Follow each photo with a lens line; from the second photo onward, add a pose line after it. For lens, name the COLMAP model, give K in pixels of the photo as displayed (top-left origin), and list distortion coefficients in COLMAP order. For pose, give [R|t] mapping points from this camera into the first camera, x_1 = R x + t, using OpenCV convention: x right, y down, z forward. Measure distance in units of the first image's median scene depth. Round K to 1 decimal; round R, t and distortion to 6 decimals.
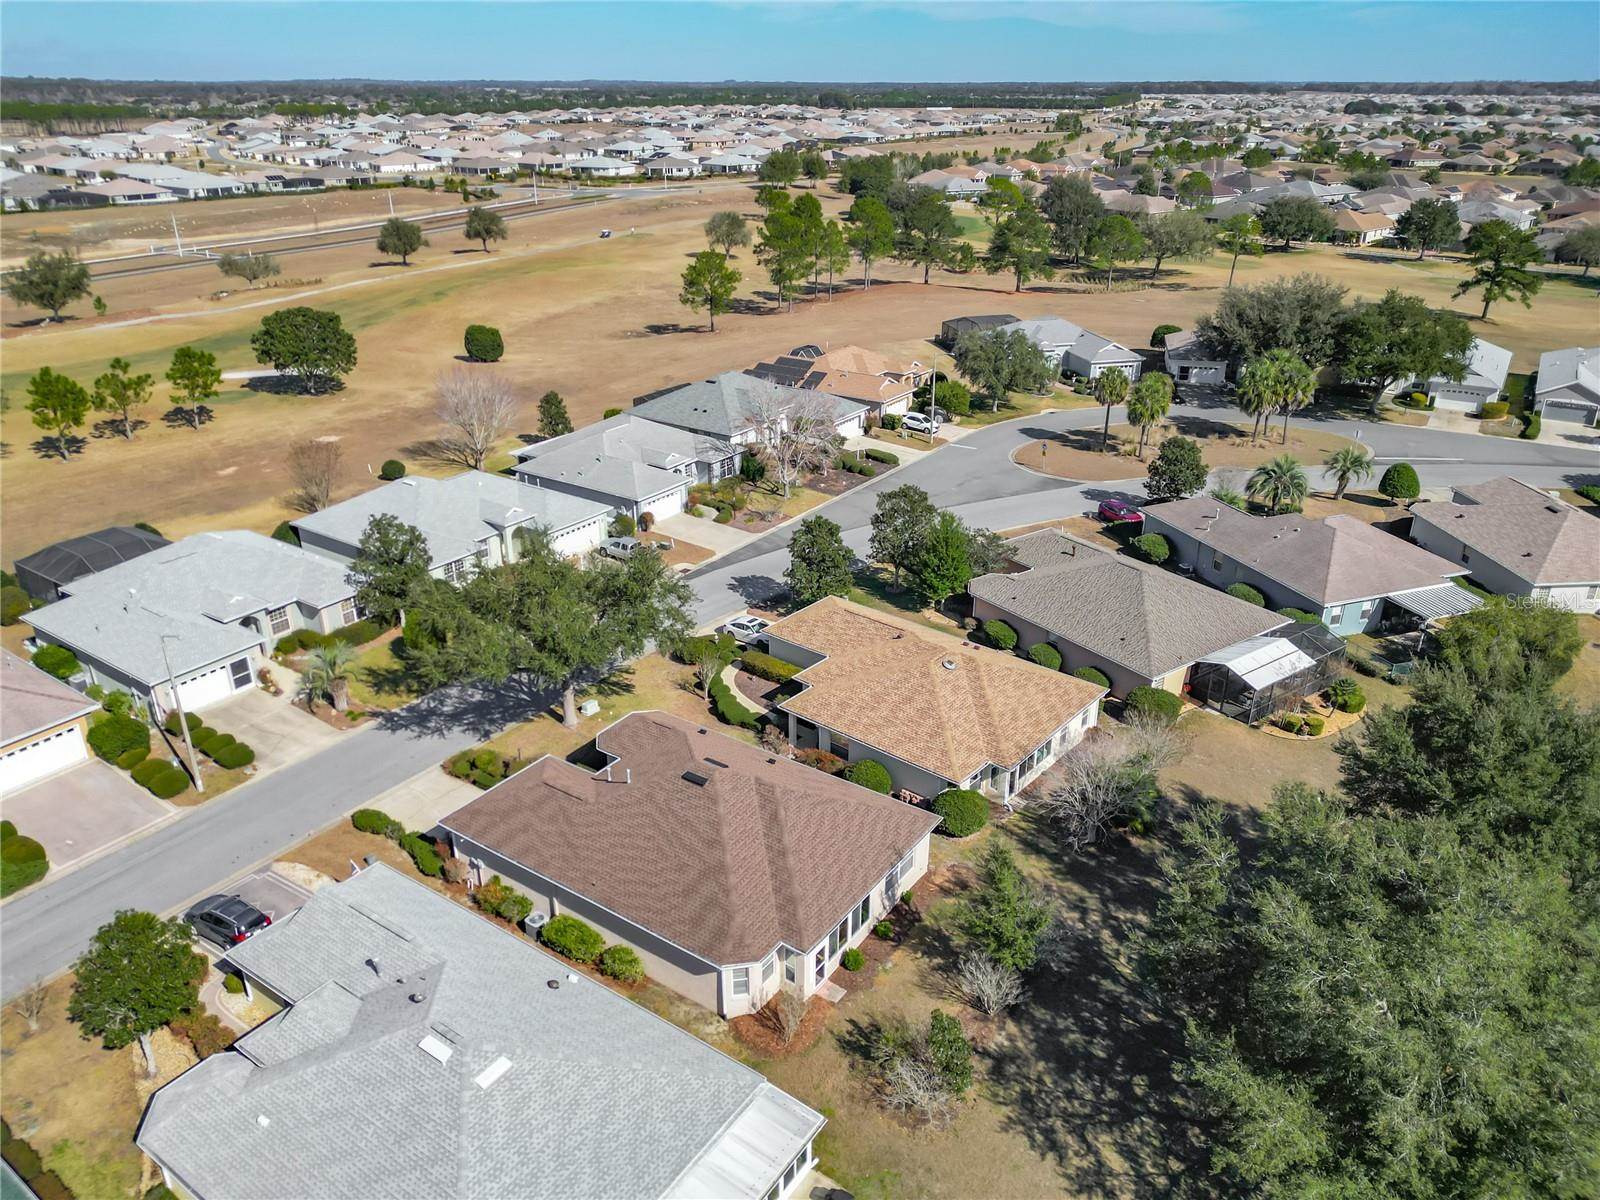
lens RADIAL K [[1131.8, 0, 786.0], [0, 1131.8, 608.7], [0, 0, 1]] dist [0.049087, -0.065273]
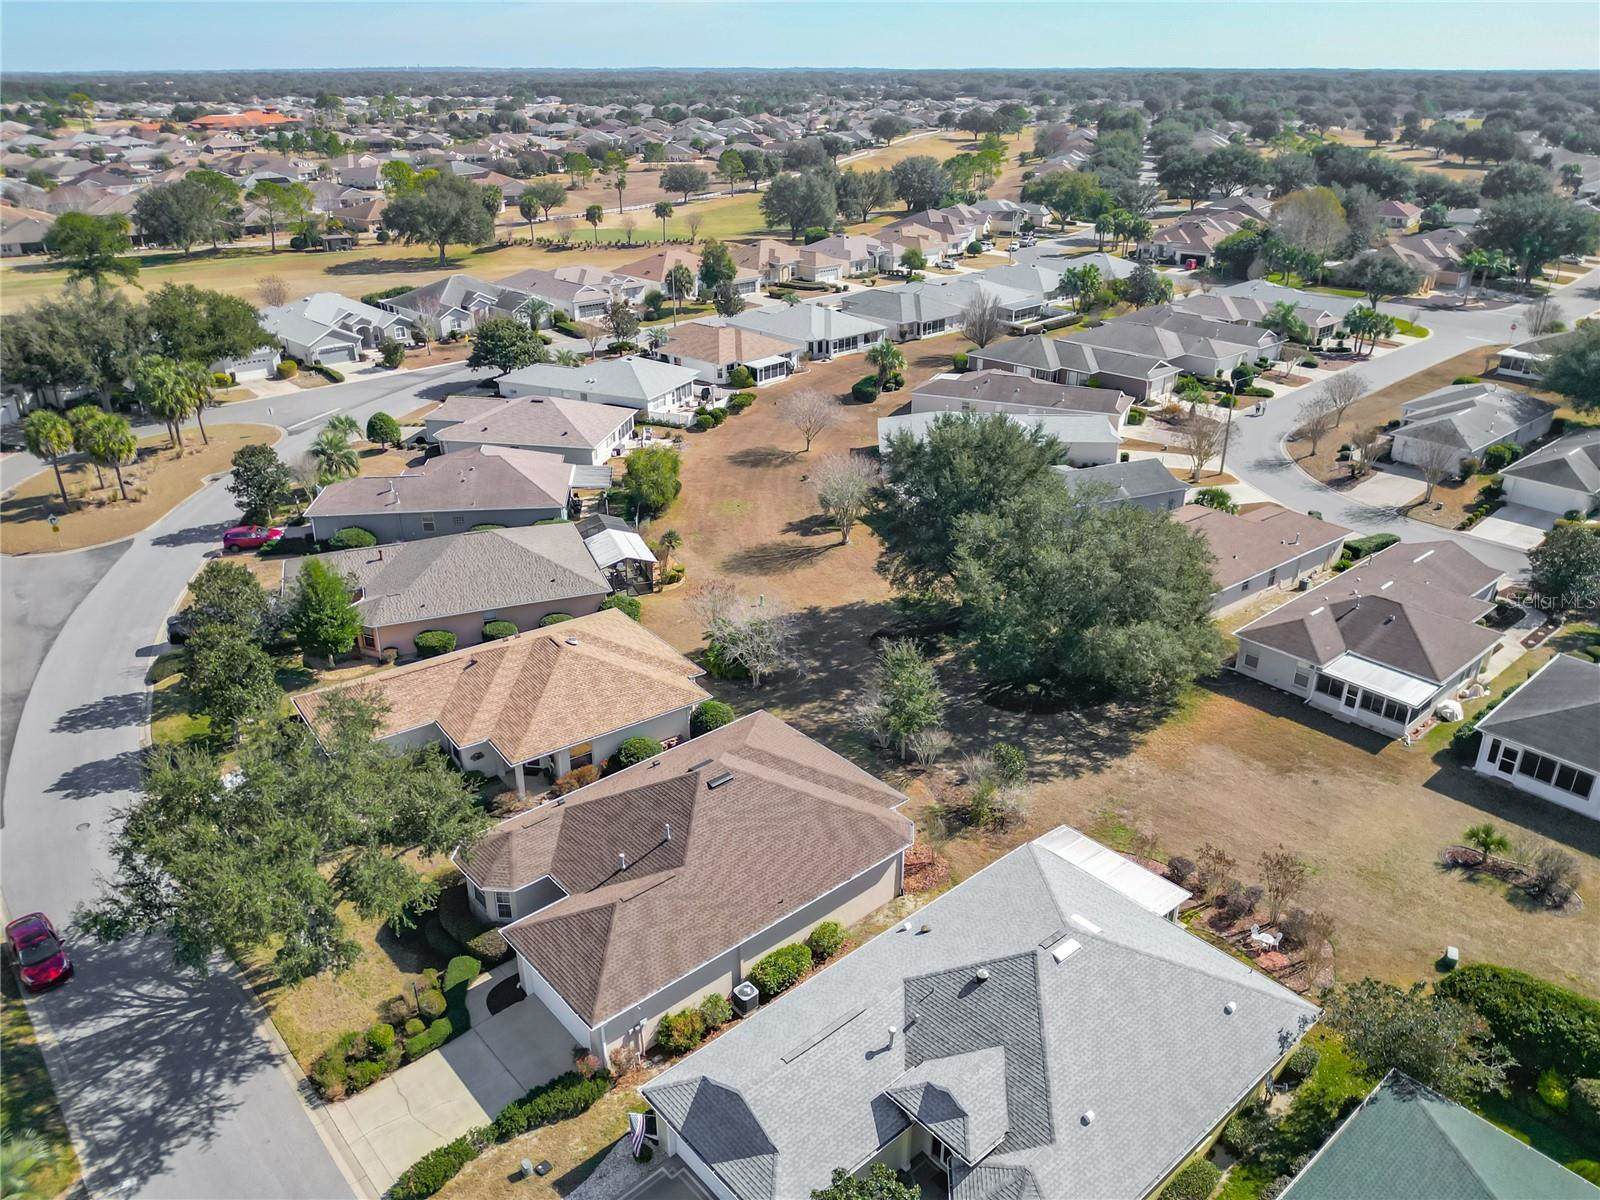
lens RADIAL K [[1164.9, 0, 800.0], [0, 1164.9, 600.0], [0, 0, 1]] dist [0.044710, -0.076110]
pose [[0.233838, -0.401762, 0.885385, -0.395117], [0.410462, 0.866297, 0.284694, -0.107686], [-0.881386, 0.296845, 0.367481, 0.226171]]
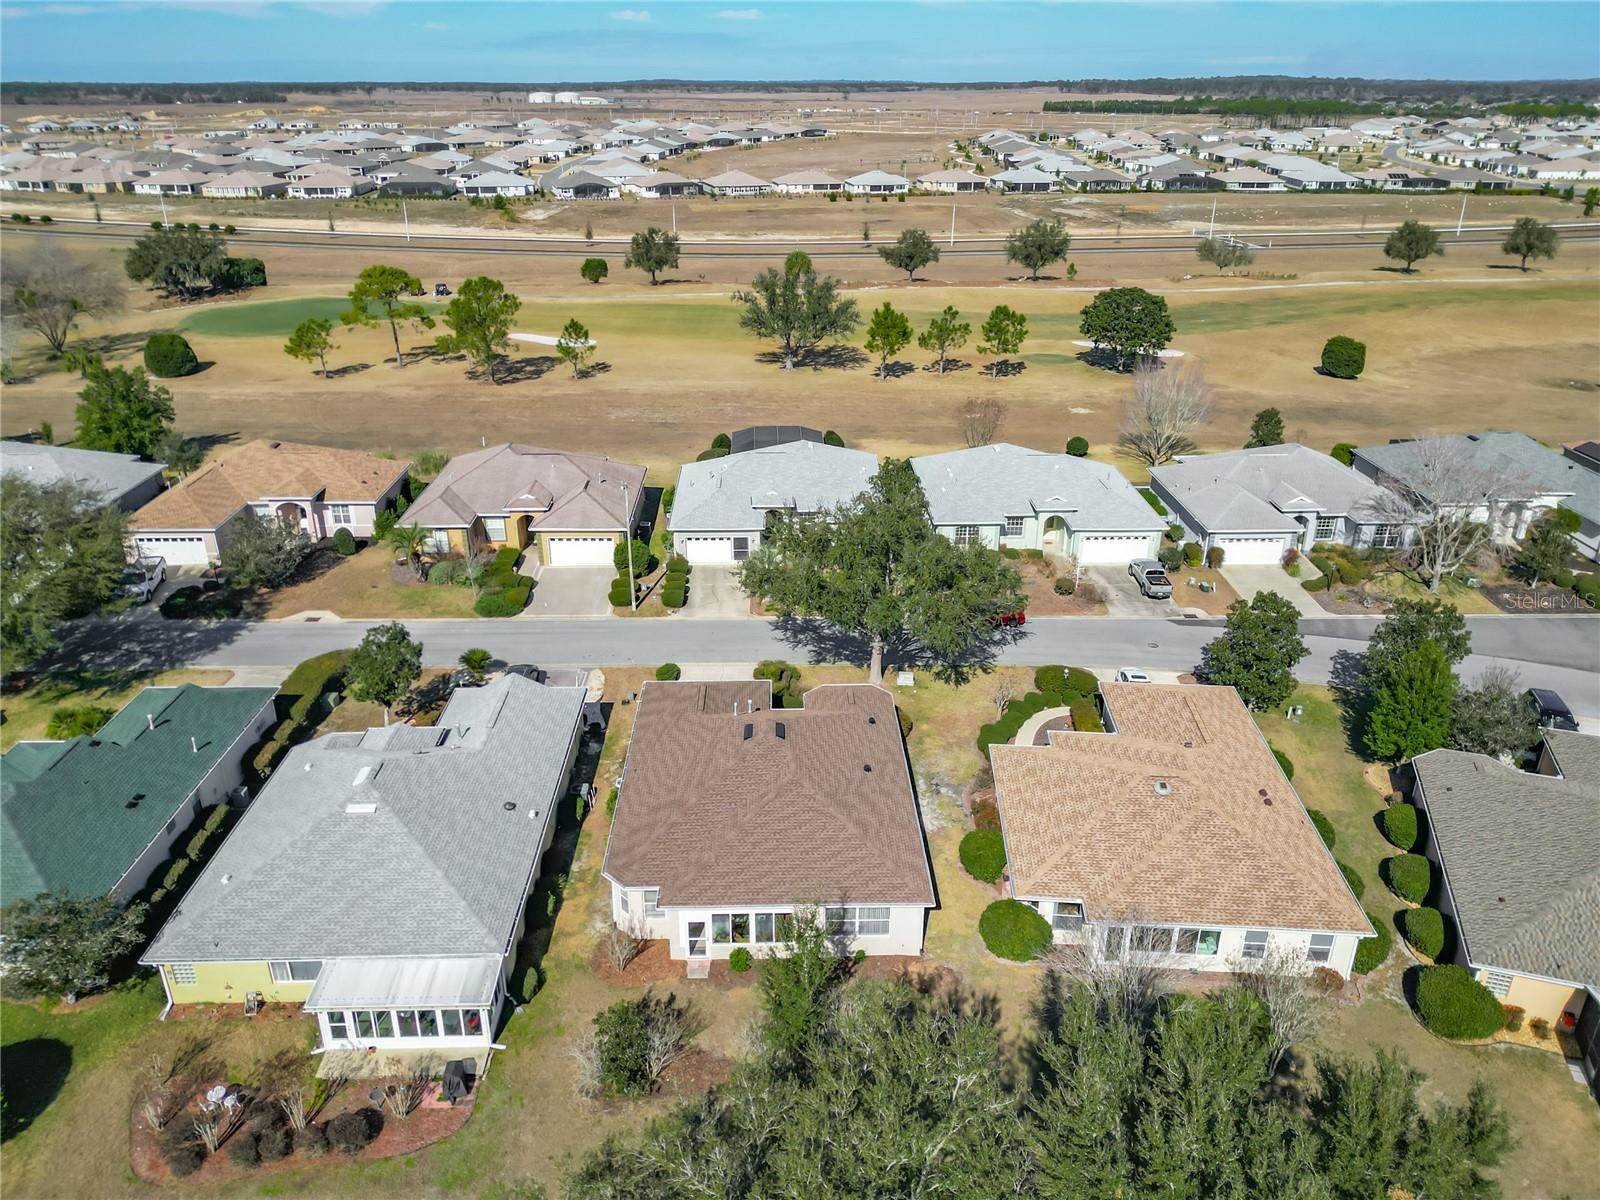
lens RADIAL K [[1131.8, 0, 786.0], [0, 1131.8, 608.7], [0, 0, 1]] dist [0.049087, -0.065273]
pose [[0.590044, 0.337911, -0.733256, 0.284745], [-0.336866, 0.928409, 0.156772, -0.054957], [0.733737, 0.154507, 0.661633, 0.141972]]
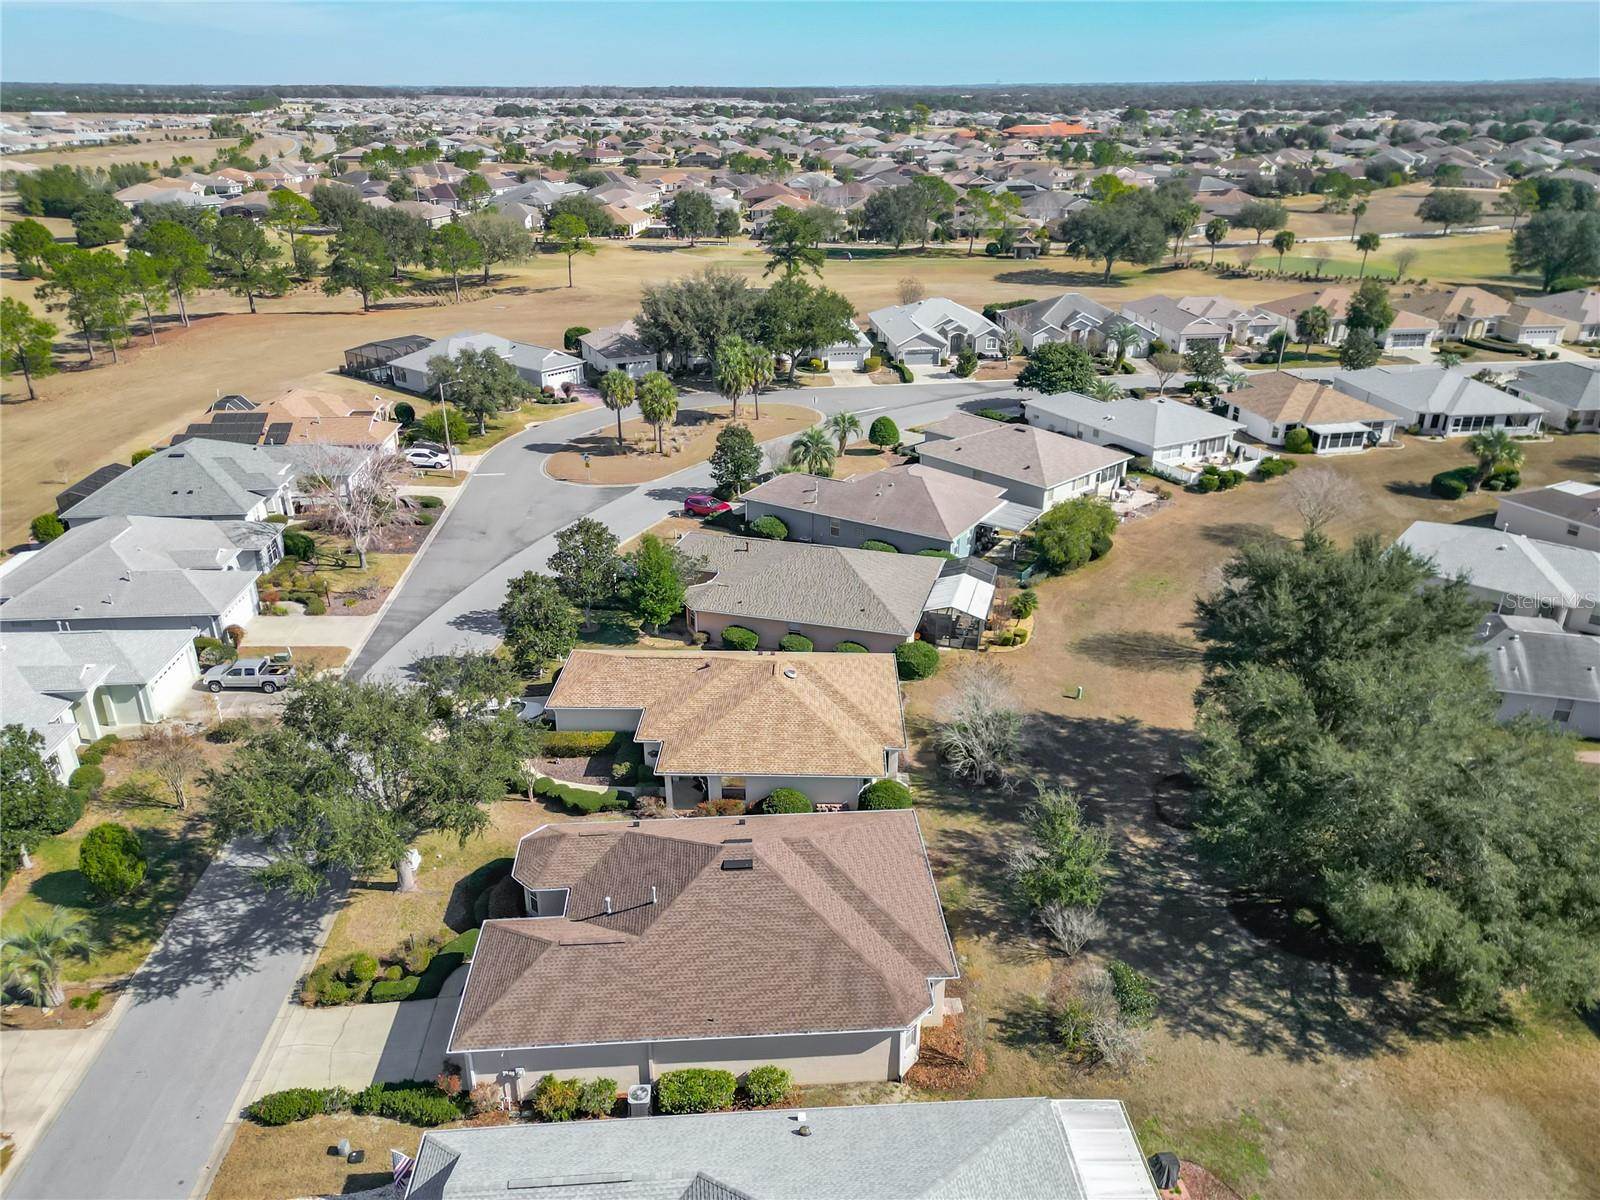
lens RADIAL K [[1123.2, 0, 786.1], [0, 1123.2, 606.6], [0, 0, 1]] dist [0.102324, -0.128086]
pose [[0.780377, -0.260577, 0.568429, -0.224060], [0.263299, 0.961452, 0.079270, -0.048098], [-0.567173, 0.087806, 0.818904, 0.094146]]
